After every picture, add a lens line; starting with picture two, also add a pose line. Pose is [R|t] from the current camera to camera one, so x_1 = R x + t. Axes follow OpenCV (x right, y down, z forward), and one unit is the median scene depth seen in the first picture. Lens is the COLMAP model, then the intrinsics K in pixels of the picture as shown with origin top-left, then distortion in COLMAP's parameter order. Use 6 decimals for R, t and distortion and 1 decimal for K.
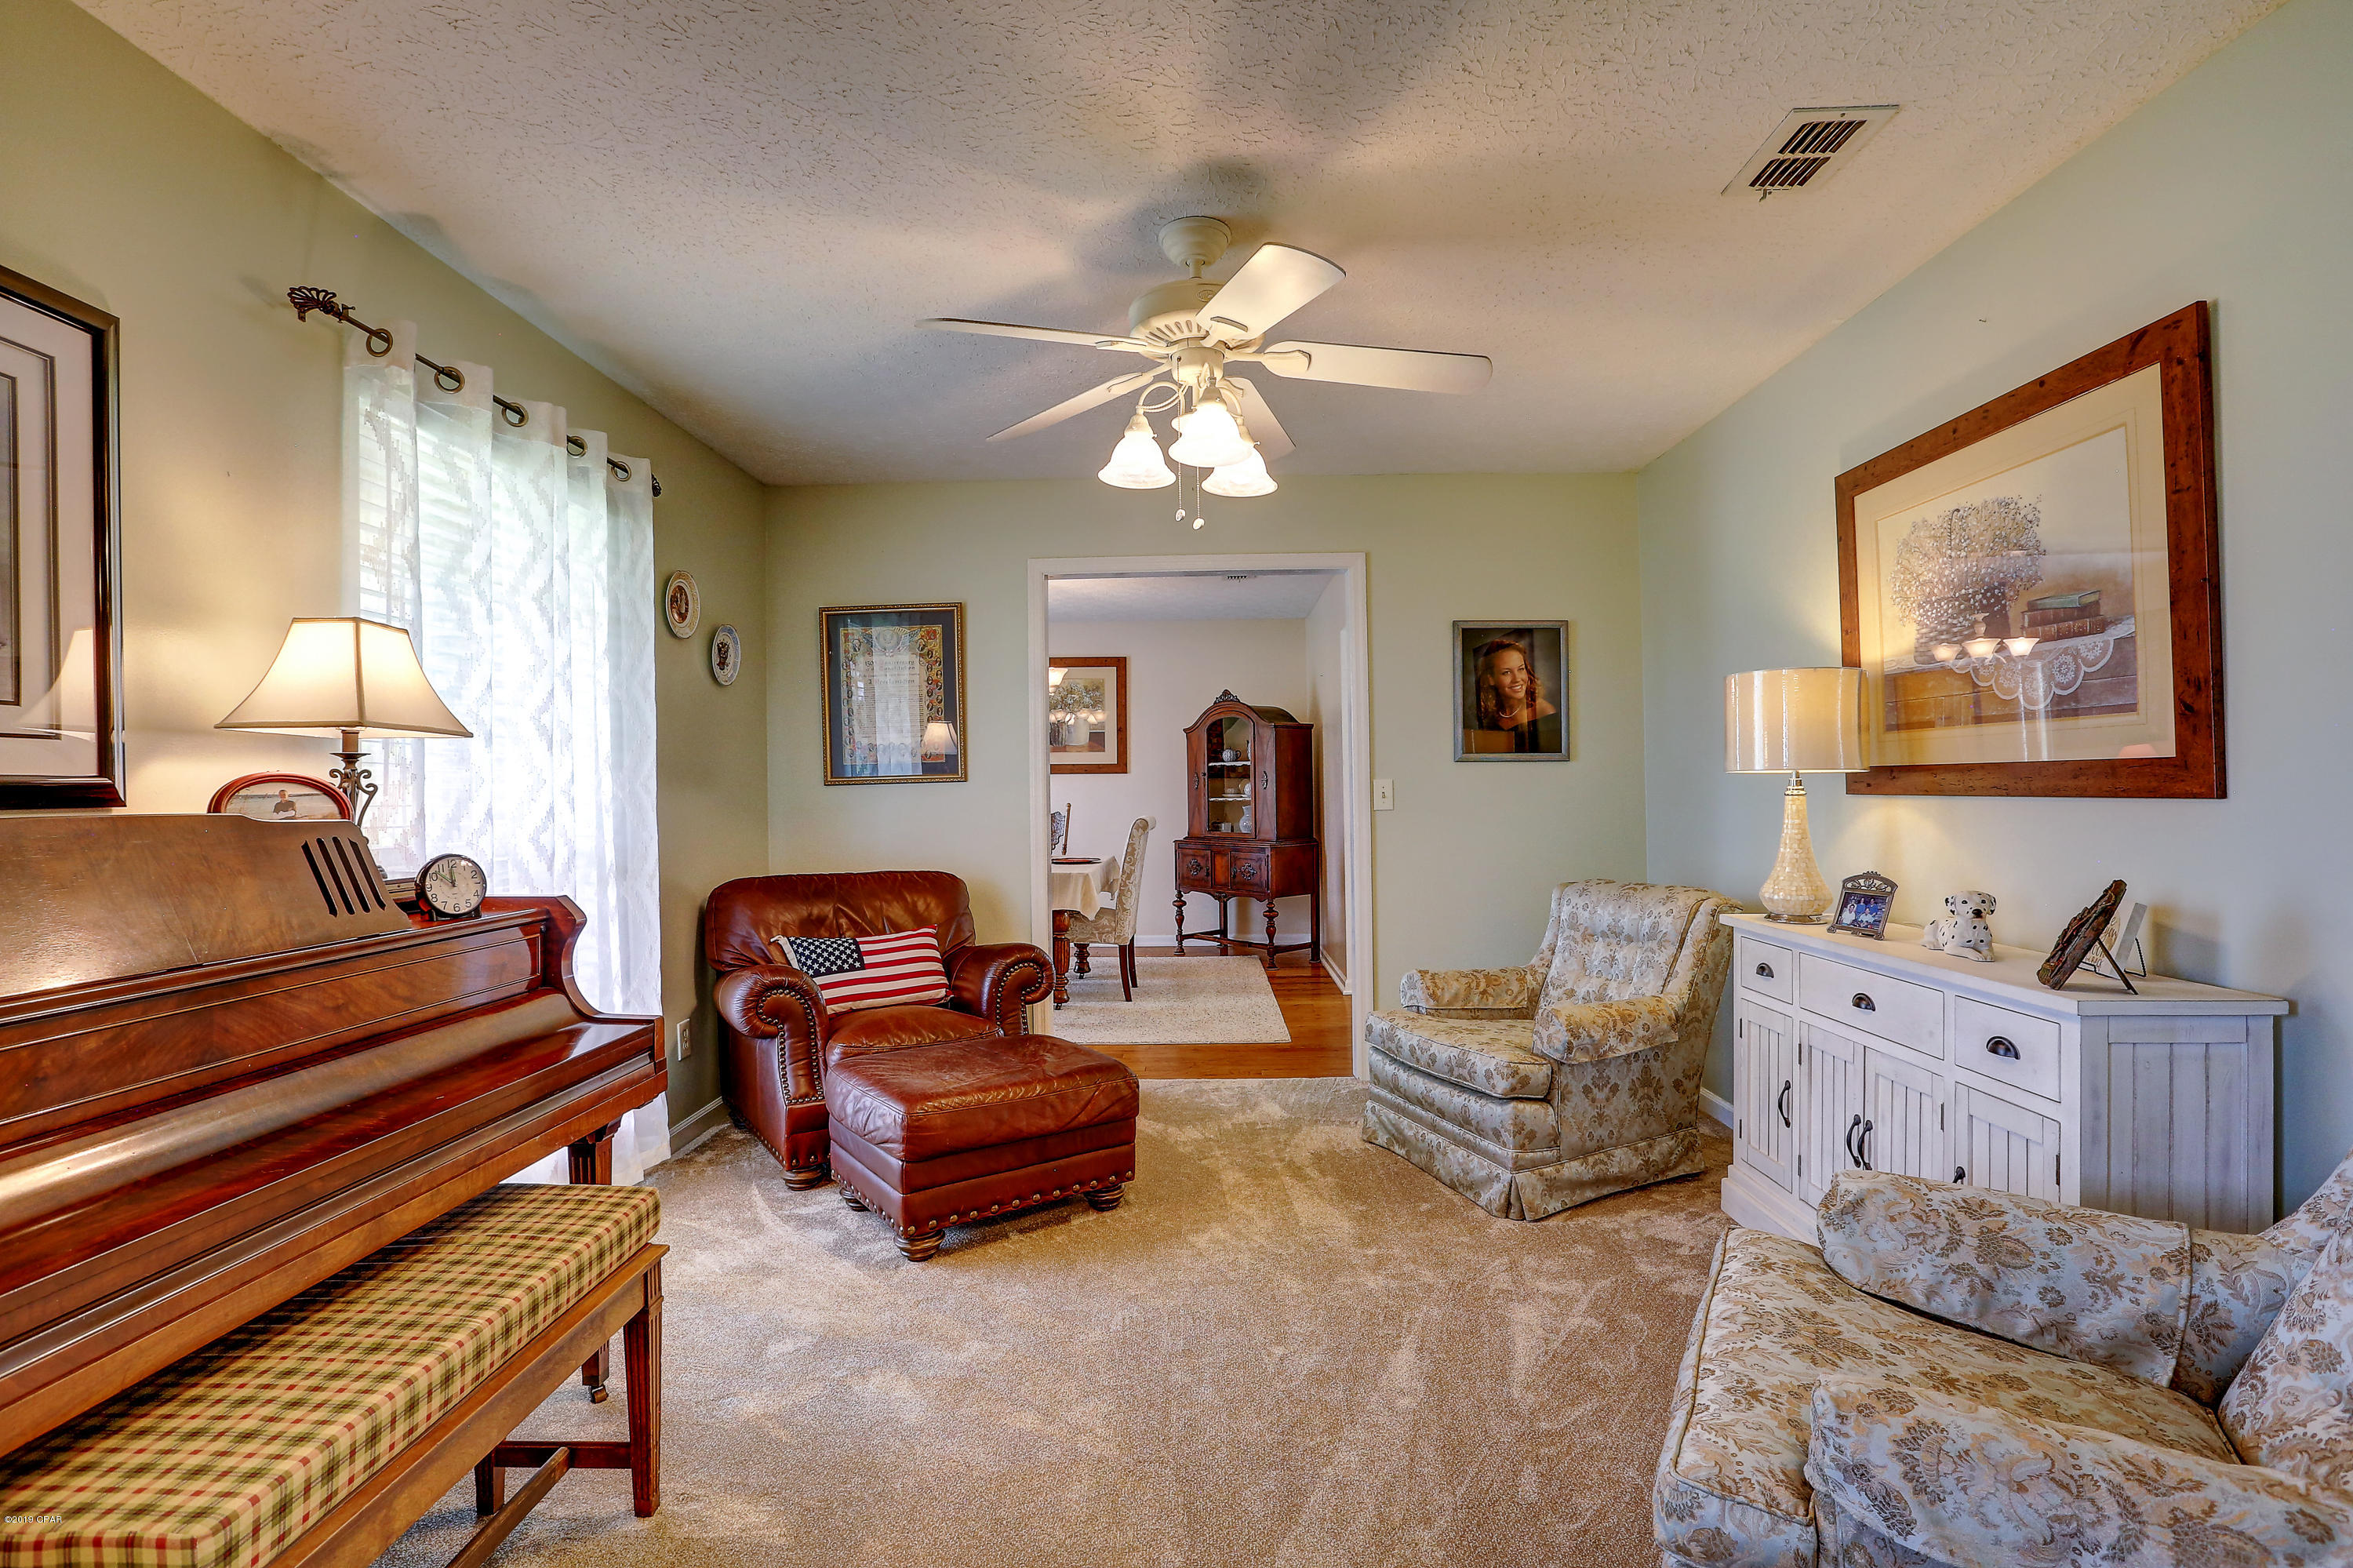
lens RADIAL K [[1083.9, 0, 1176.5], [0, 1083.9, 784.0], [0, 0, 1]] dist [-0.062972, 0.026395]
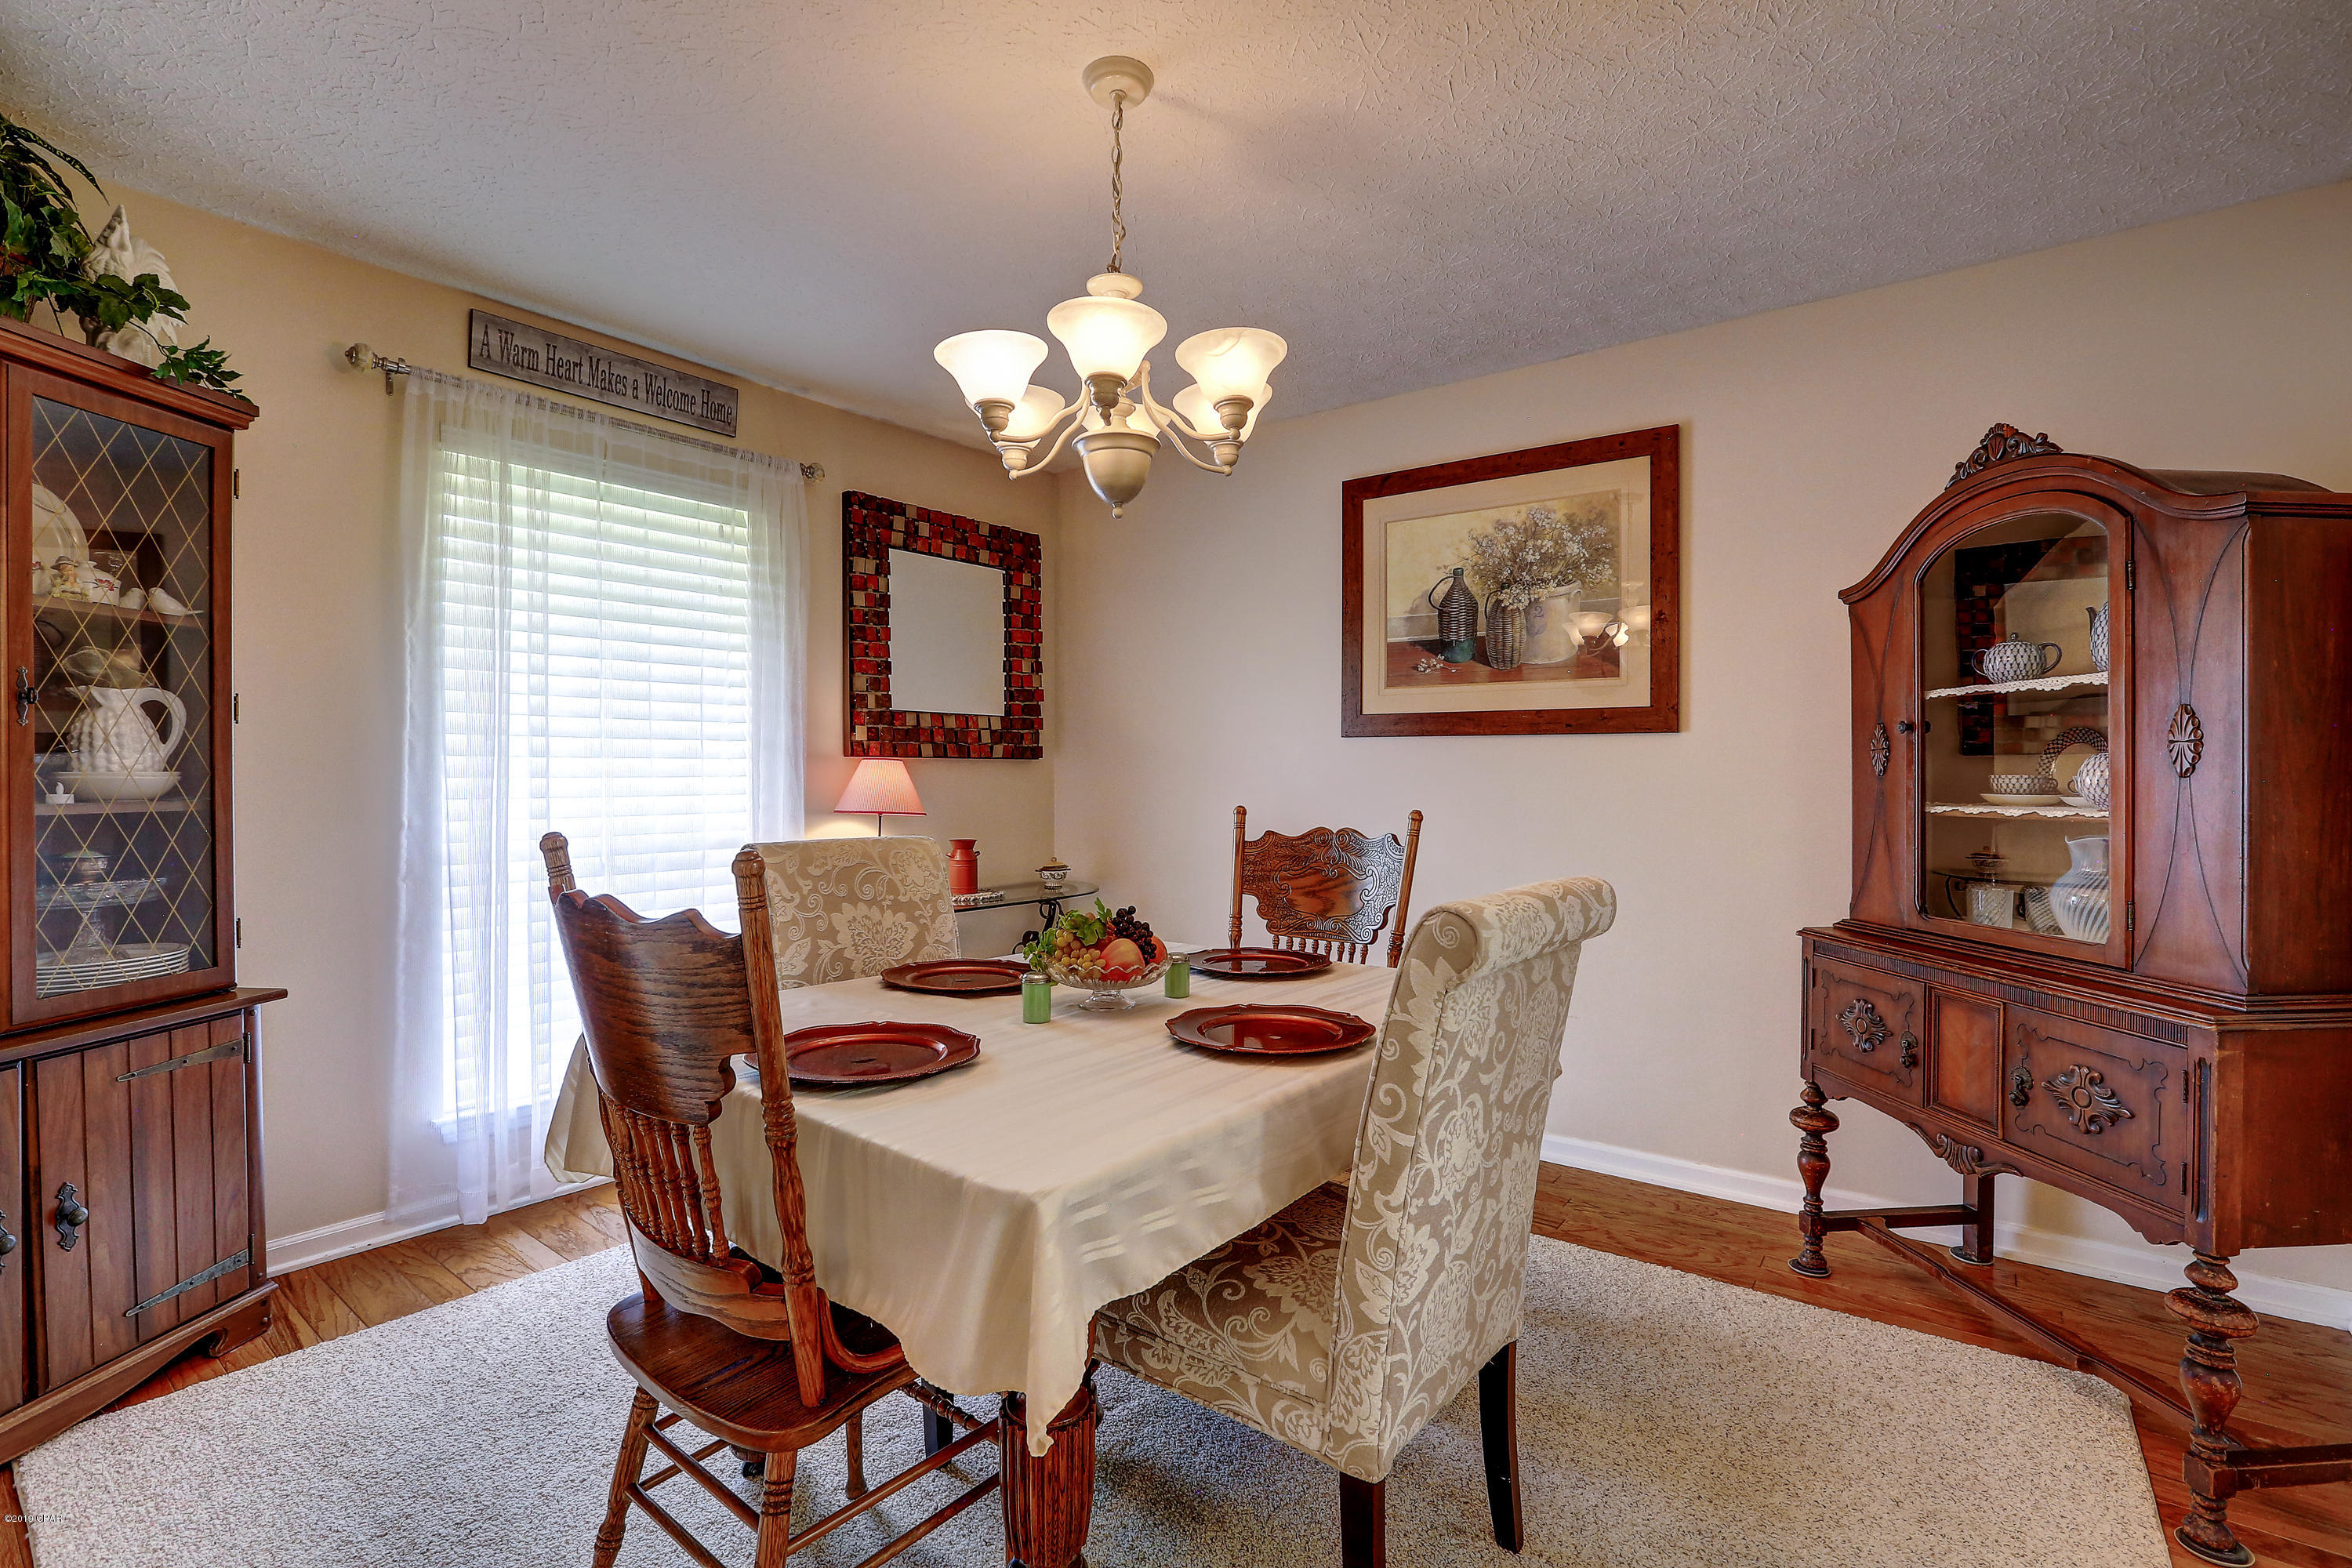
lens RADIAL K [[1066.6, 0, 1176.0], [0, 1066.6, 784.0], [0, 0, 1]] dist [-0.000482, -0.000011]
pose [[0.803240, 0.015877, -0.595444, 0.039988], [-0.002109, 0.999714, 0.023811, -0.000074], [0.595652, -0.017870, 0.803044, 0.644811]]
